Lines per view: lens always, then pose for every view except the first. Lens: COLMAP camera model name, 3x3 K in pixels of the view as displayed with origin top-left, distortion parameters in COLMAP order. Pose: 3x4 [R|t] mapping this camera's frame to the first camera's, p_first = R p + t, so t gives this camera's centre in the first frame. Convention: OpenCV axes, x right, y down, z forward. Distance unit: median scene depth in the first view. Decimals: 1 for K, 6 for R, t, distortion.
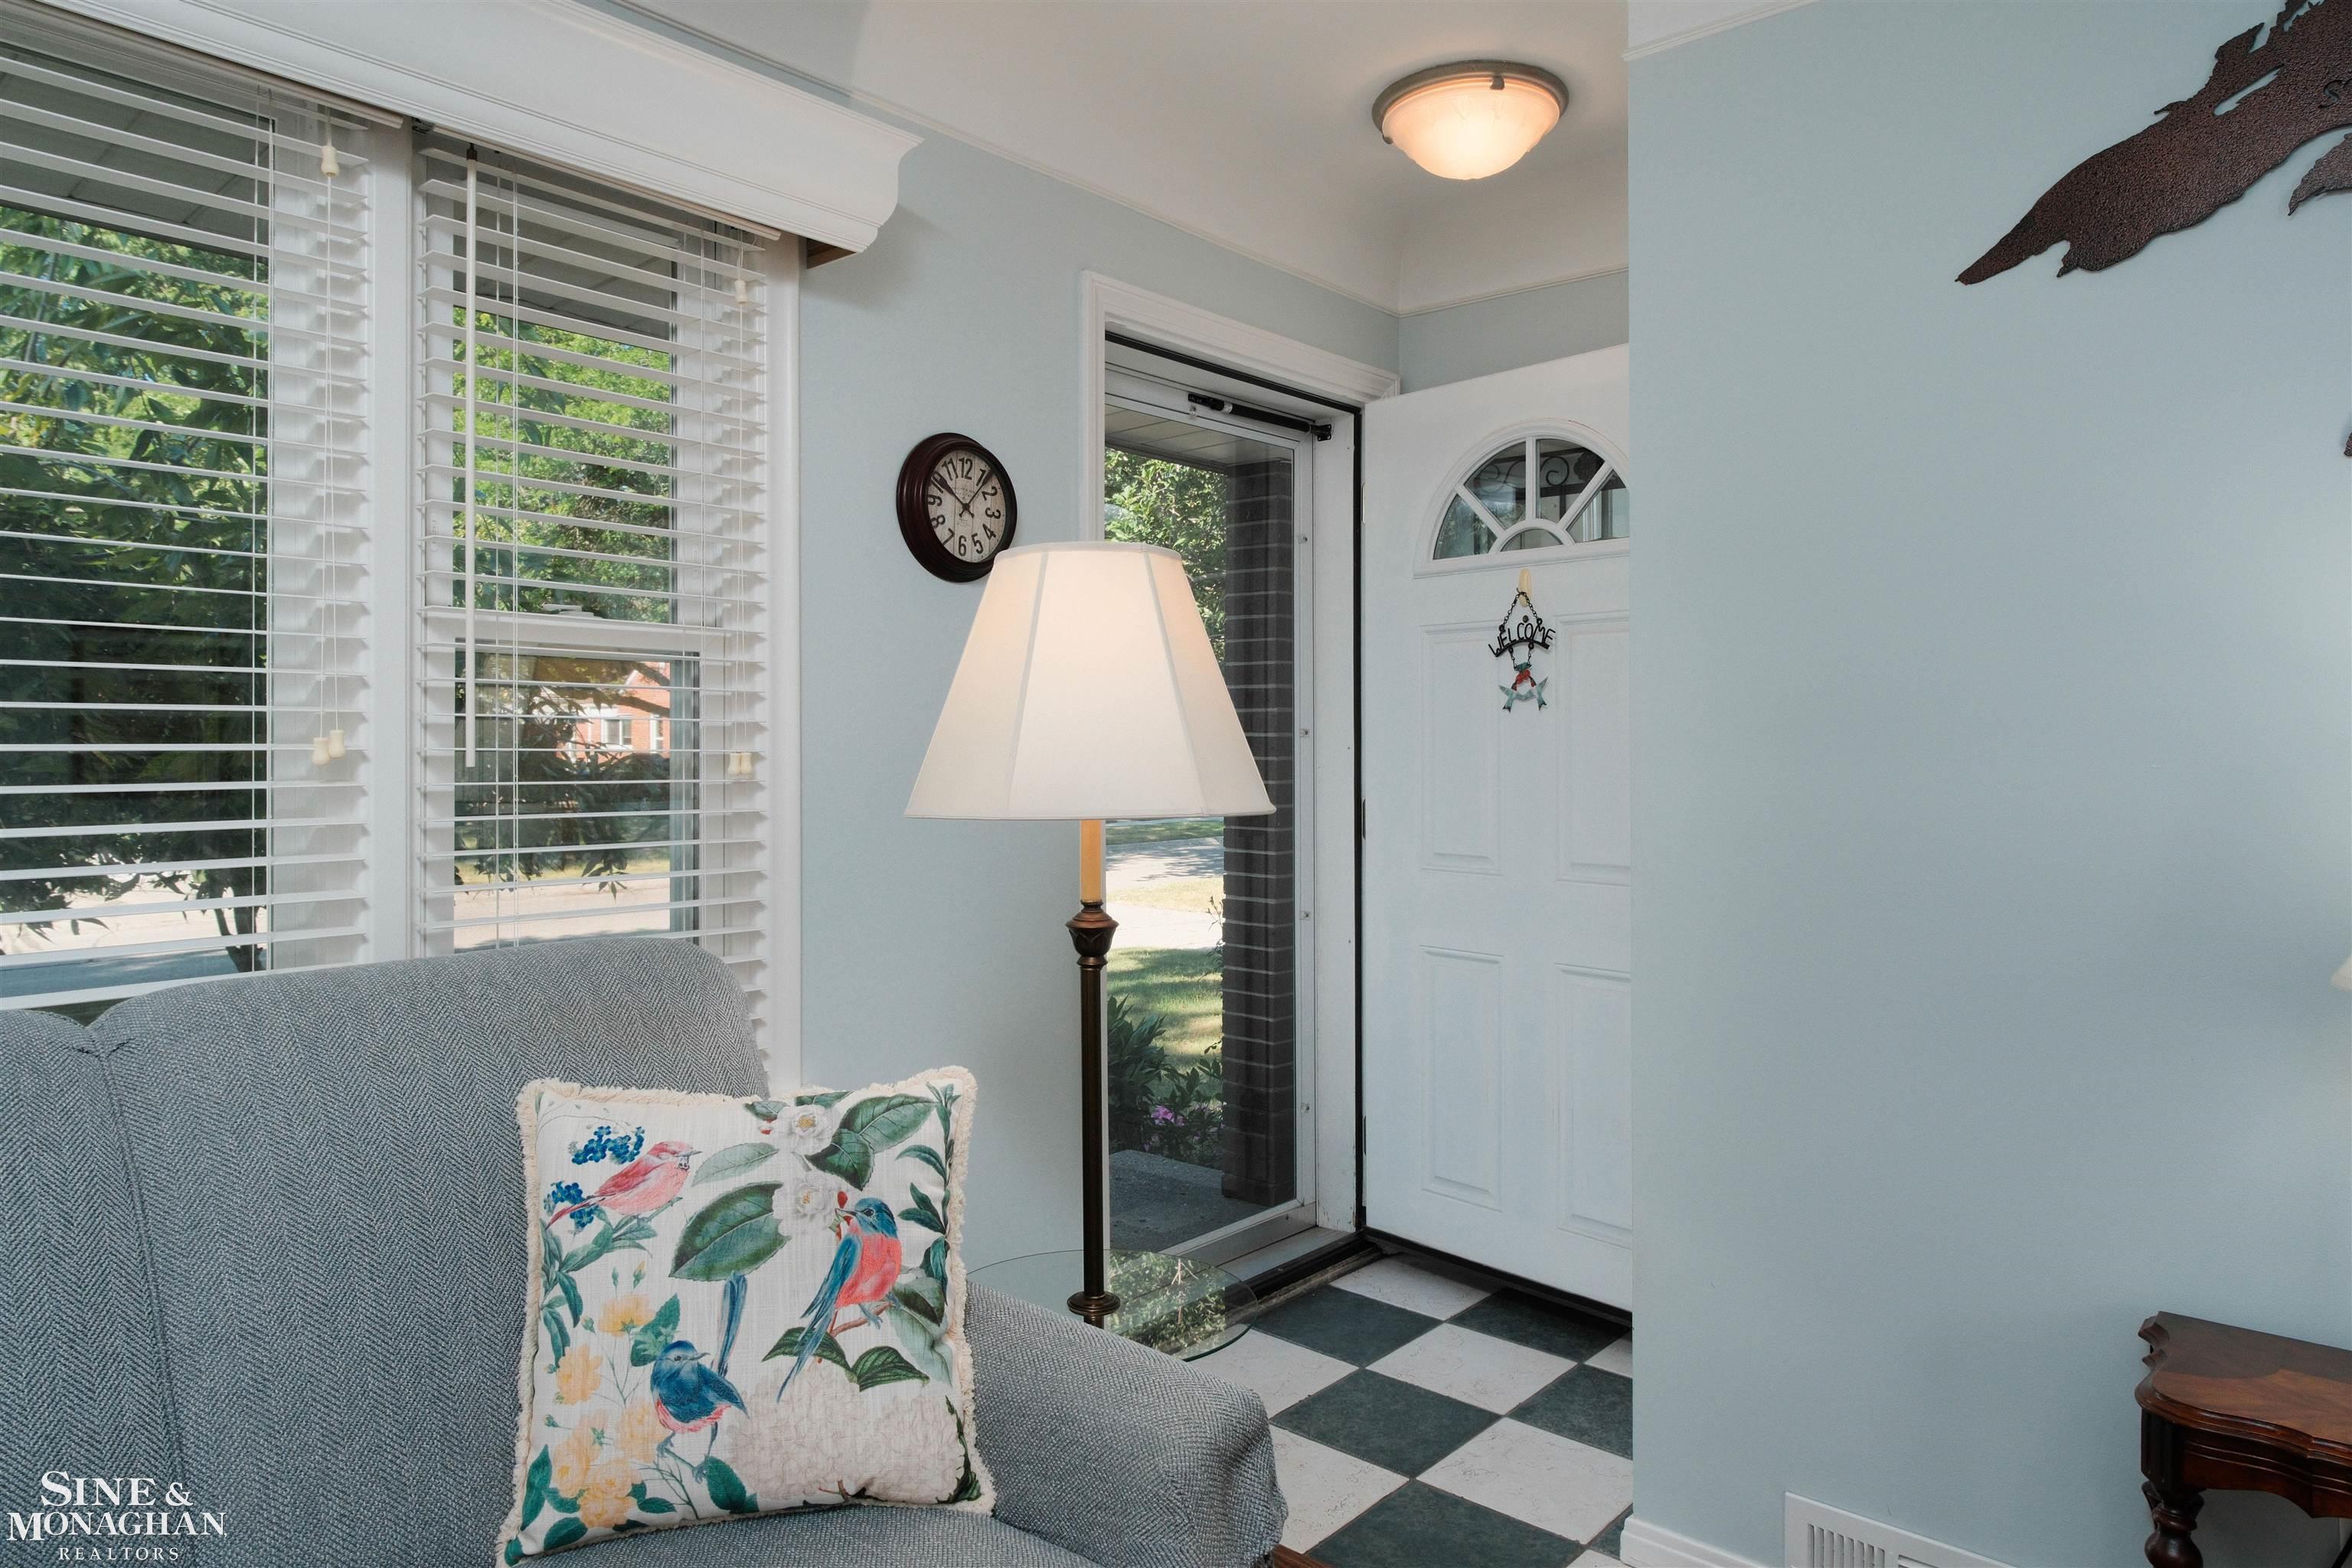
lens RADIAL K [[1465.5, 0, 1181.6], [0, 1465.5, 742.4], [0, 0, 1]] dist [0.007979, 0.001873]
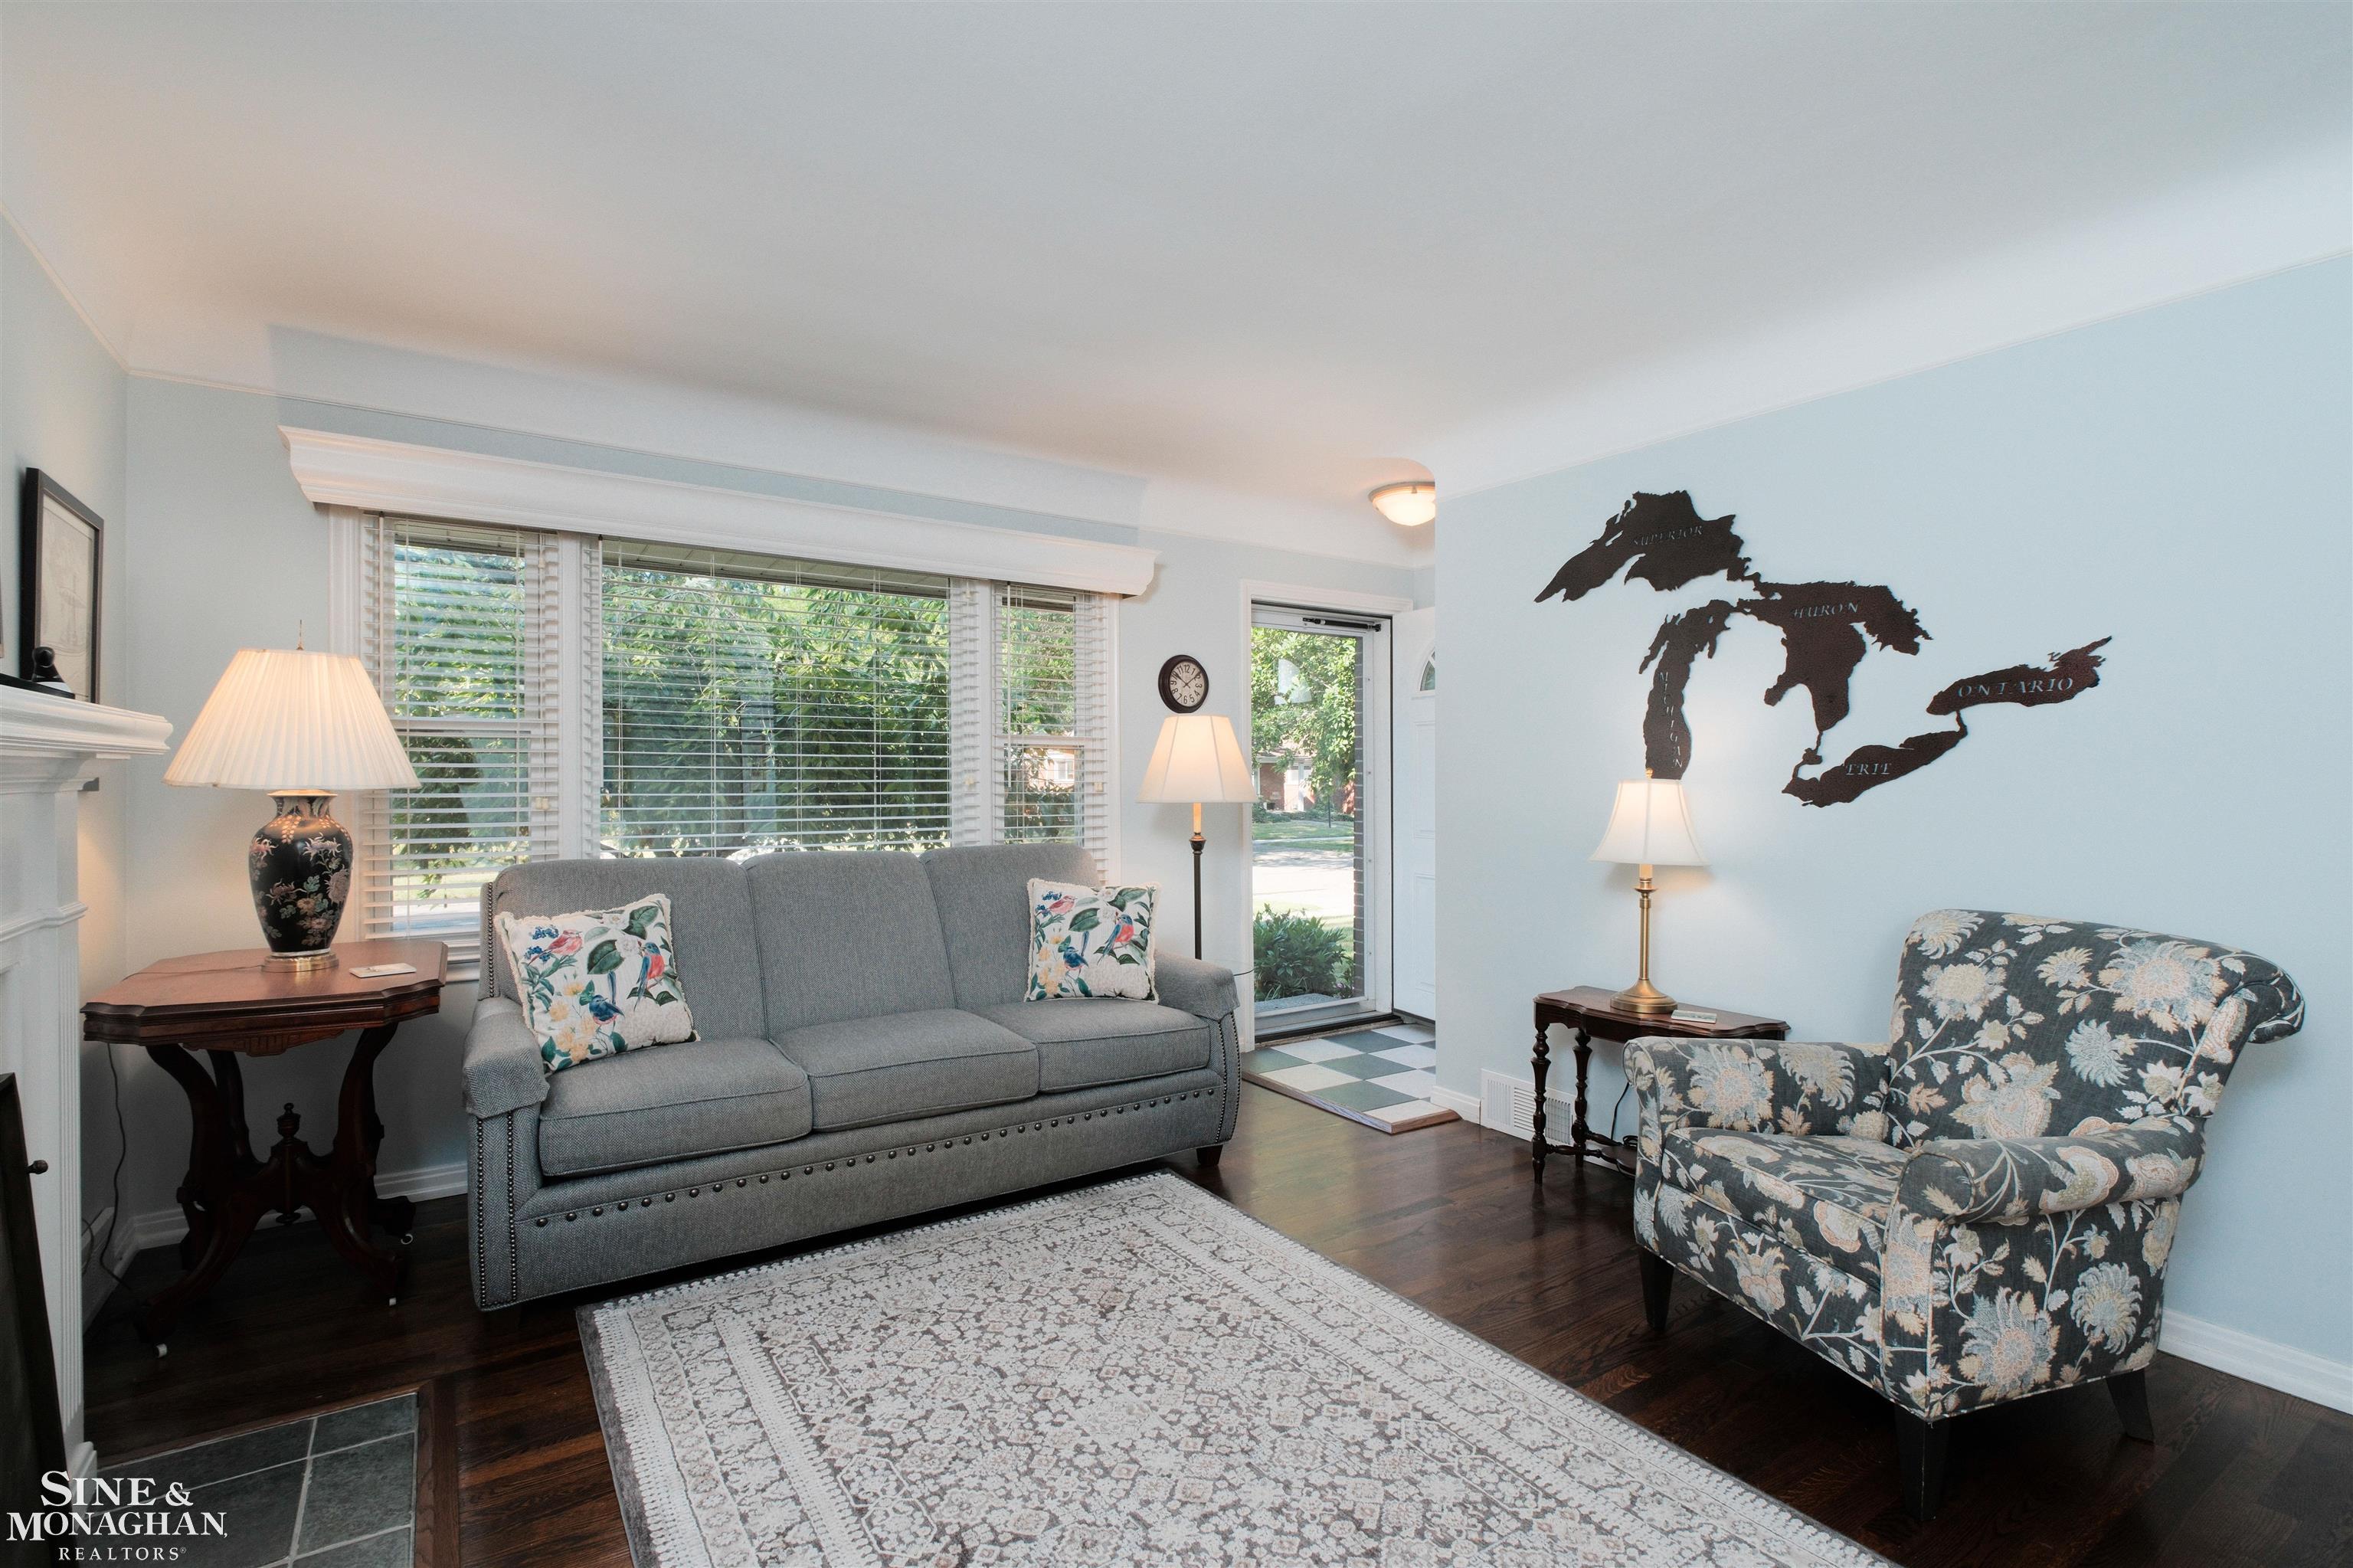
lens RADIAL K [[1106.3, 0, 1176.0], [0, 1106.3, 782.6], [0, 0, 1]] dist [-0.000221, -0.000005]
pose [[0.964761, -0.001304, -0.263125, 0.562401], [0.002344, 0.999991, 0.003636, 0.001325], [0.263118, -0.004125, 0.964755, -1.398943]]
